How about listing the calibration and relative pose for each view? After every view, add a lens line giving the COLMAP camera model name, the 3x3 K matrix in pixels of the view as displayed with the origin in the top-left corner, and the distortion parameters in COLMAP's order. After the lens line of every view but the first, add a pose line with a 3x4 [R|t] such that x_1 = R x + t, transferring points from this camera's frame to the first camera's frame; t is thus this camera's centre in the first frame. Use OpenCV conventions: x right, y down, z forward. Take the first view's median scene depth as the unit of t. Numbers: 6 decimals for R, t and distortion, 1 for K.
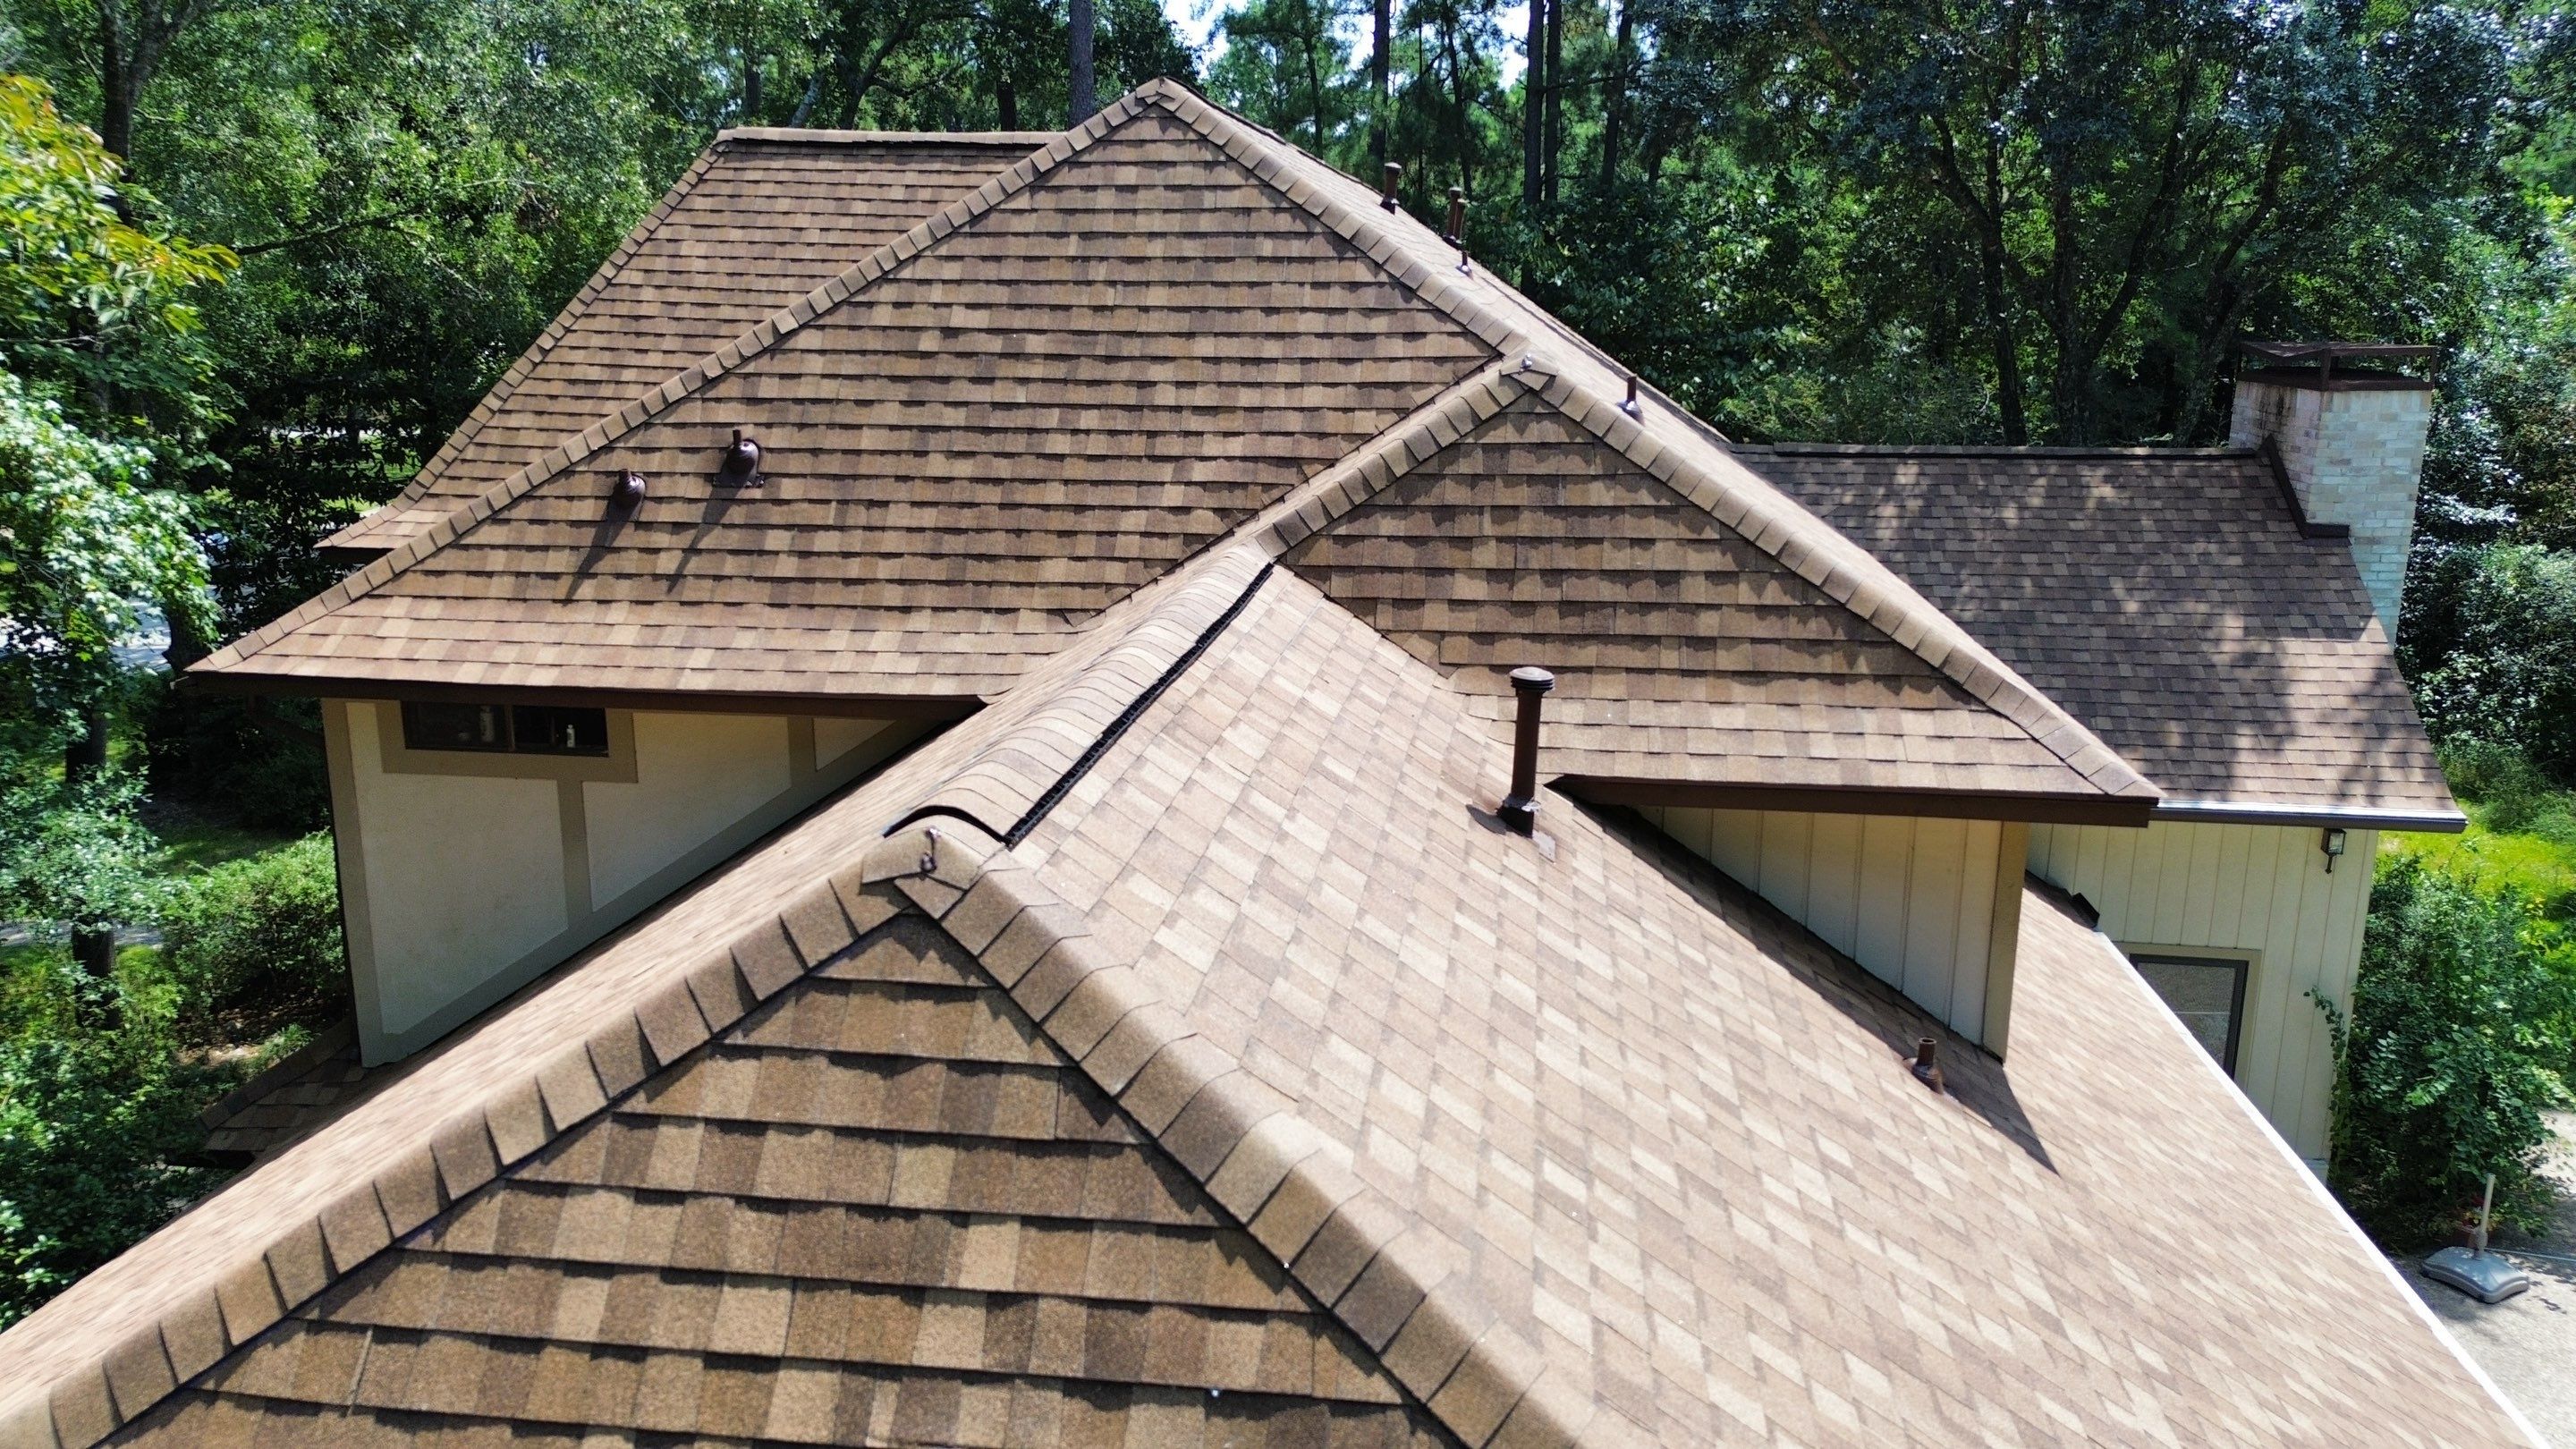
lens RADIAL K [[1819.4, 0, 1296.4], [0, 1819.4, 706.6], [0, 0, 1]] dist [0.075073, -0.075118]
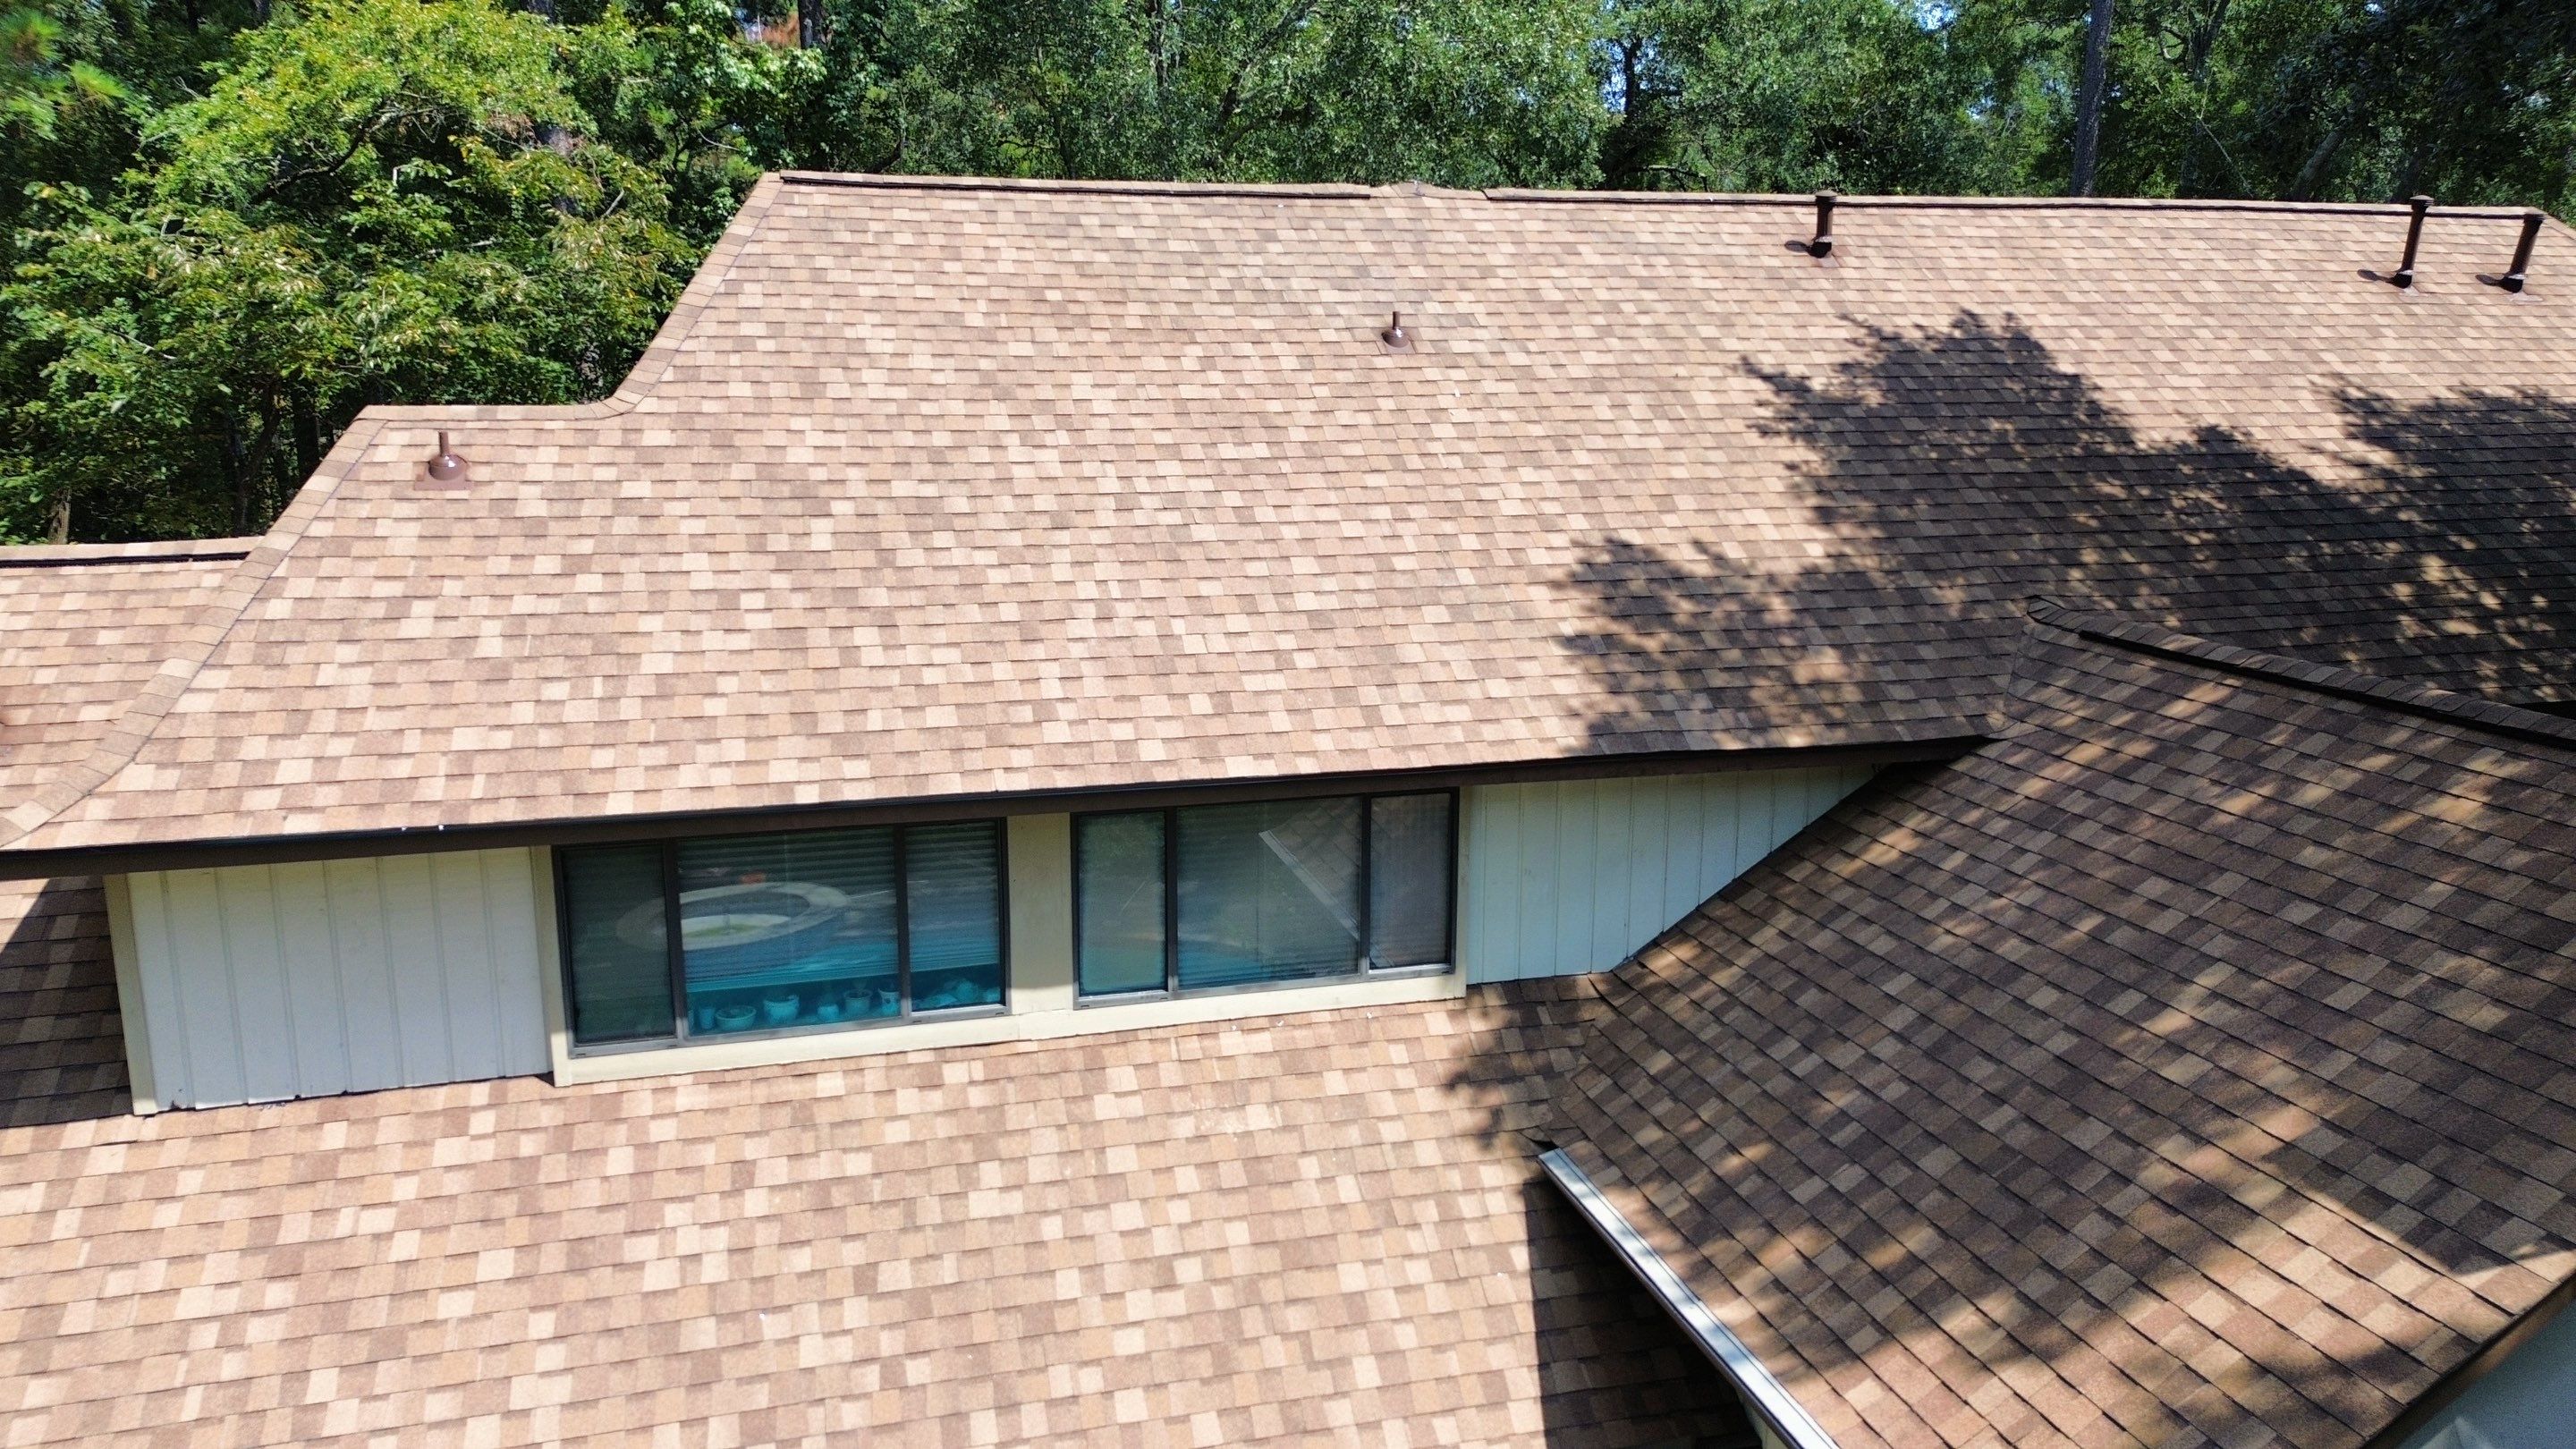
lens RADIAL K [[1819.4, 0, 1296.8], [0, 1819.4, 716.1], [0, 0, 1]] dist [0.075073, -0.075118]
pose [[0.382705, 0.184888, -0.905181, 1.207295], [-0.208935, 0.971707, 0.110141, -0.211253], [0.899935, 0.146972, 0.410507, 0.896522]]
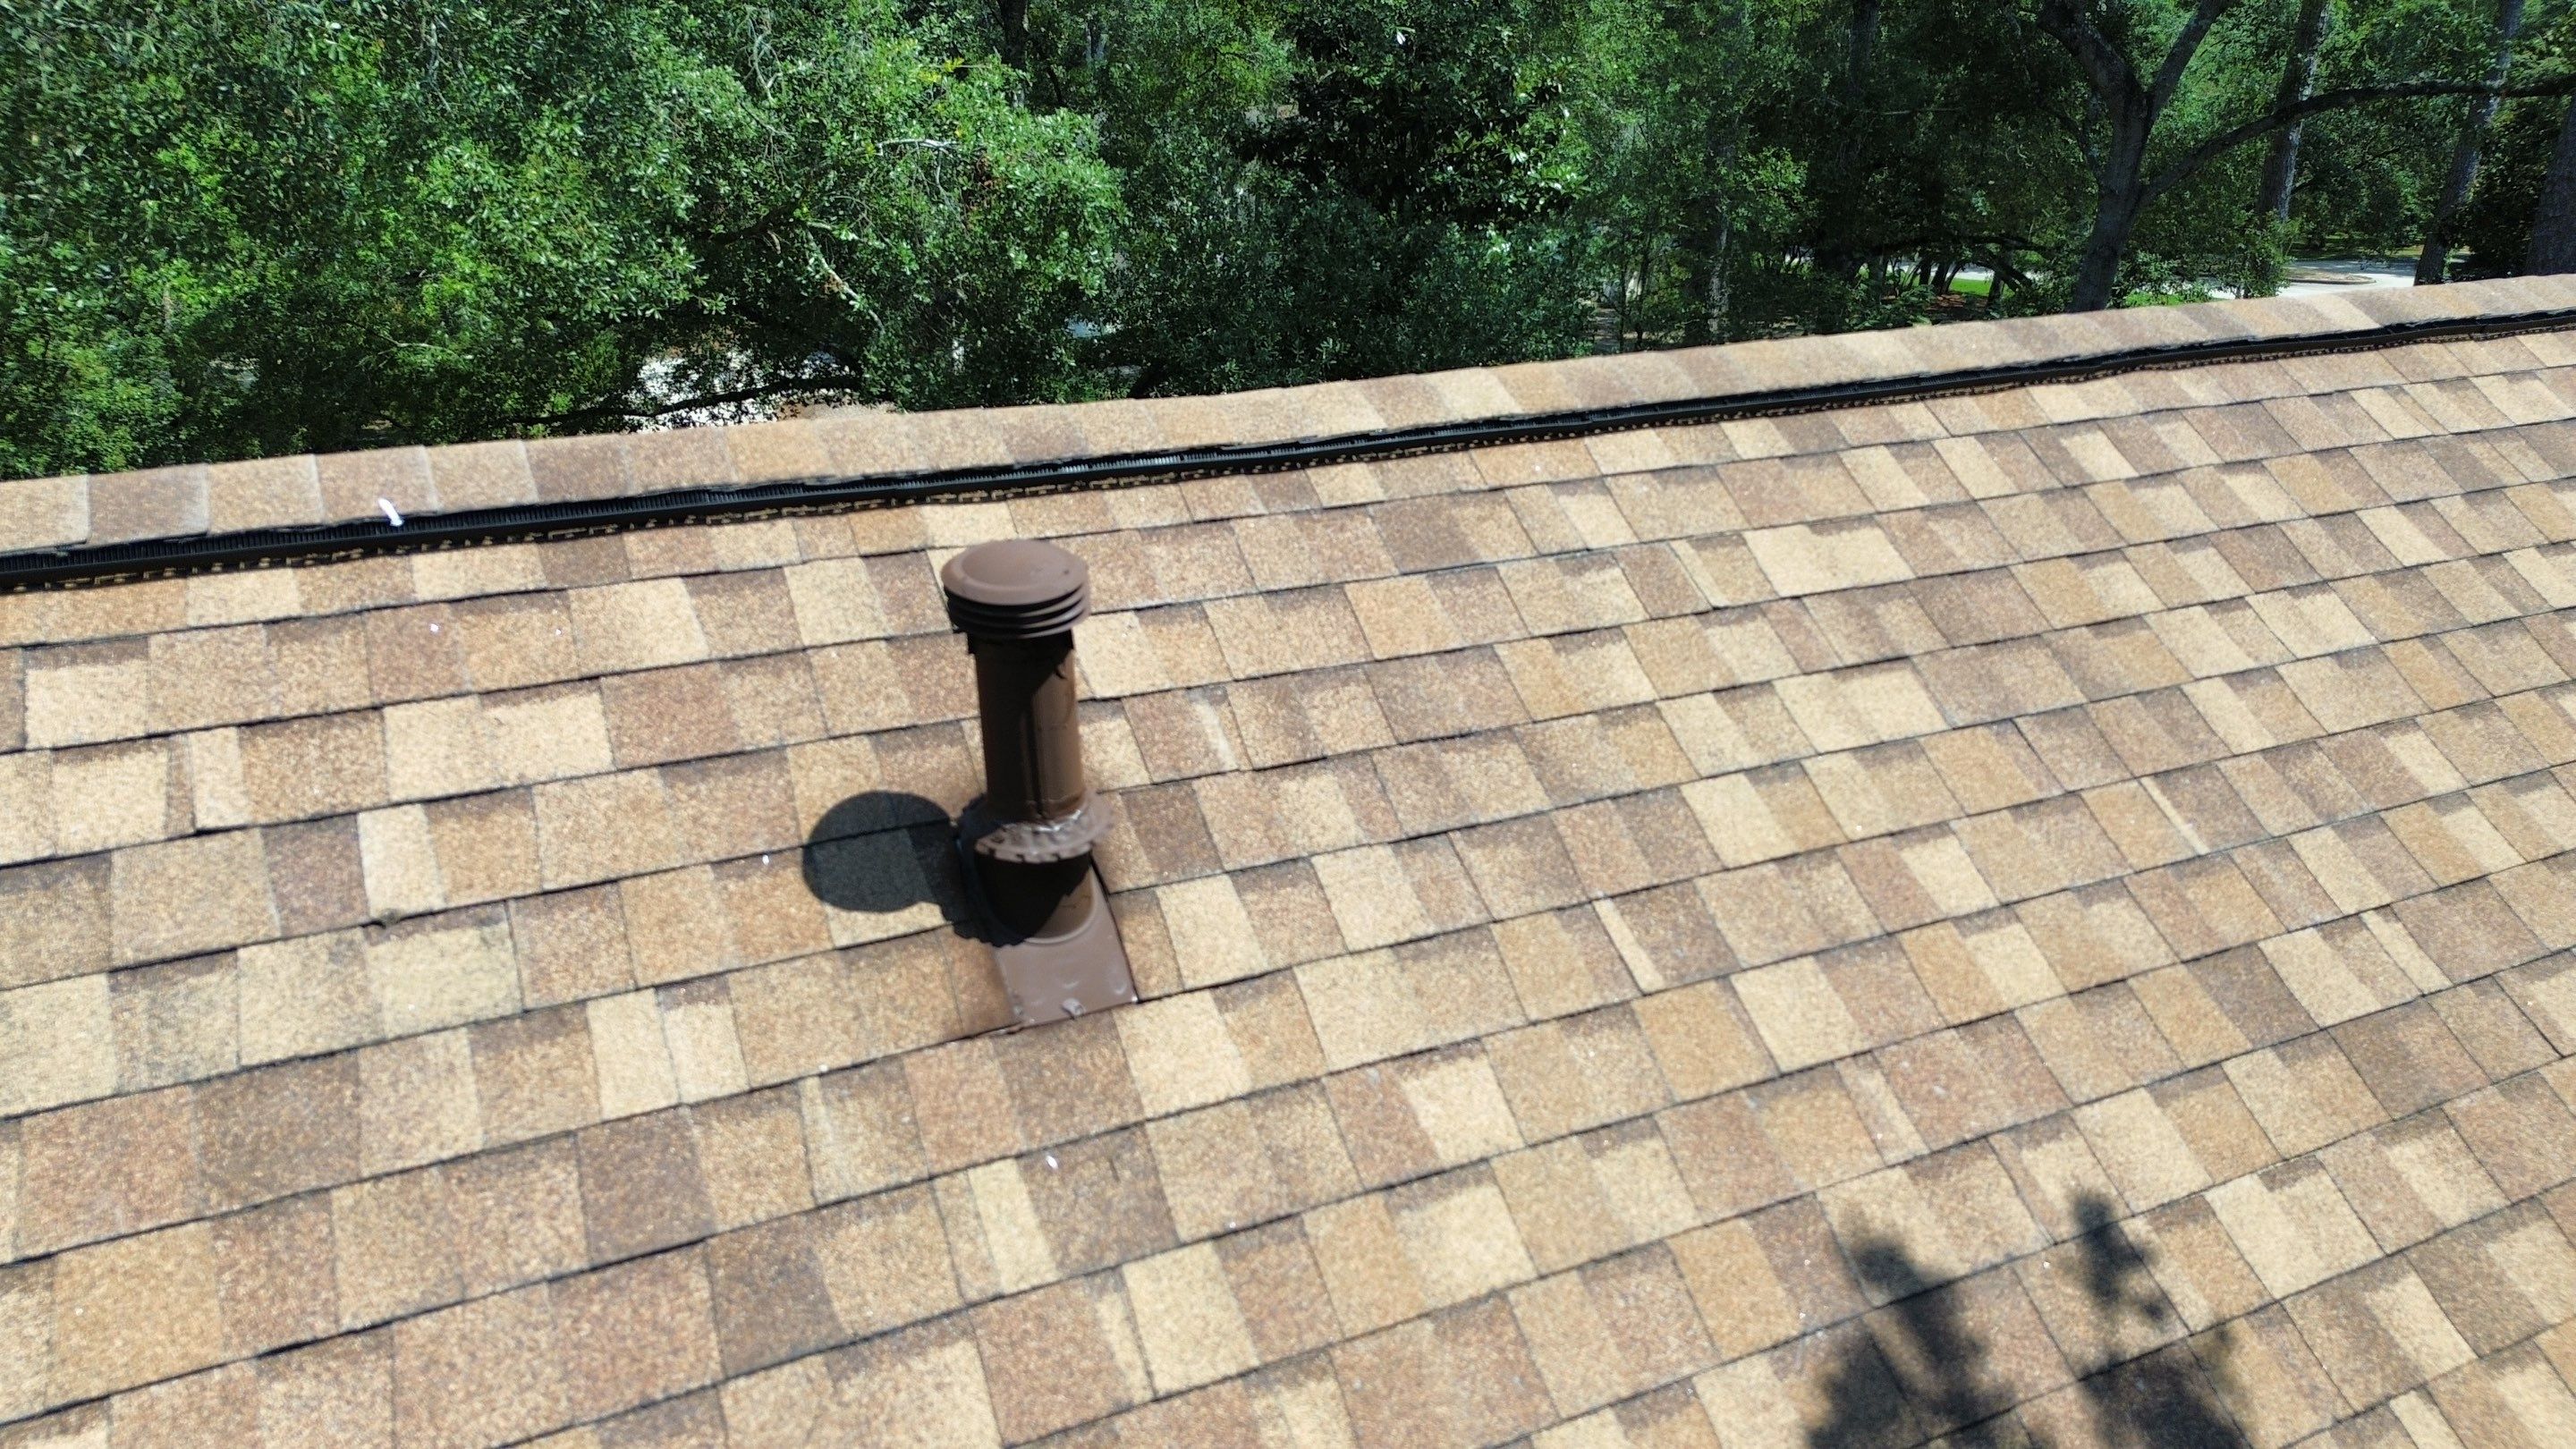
lens RADIAL K [[1819.4, 0, 1299.7], [0, 1819.4, 727.4], [0, 0, 1]] dist [0.075073, -0.075118]
pose [[0.566830, 0.282461, -0.773899, 0.271905], [-0.187422, 0.958967, 0.212733, -0.541105], [0.802232, 0.024463, 0.596510, 1.627950]]
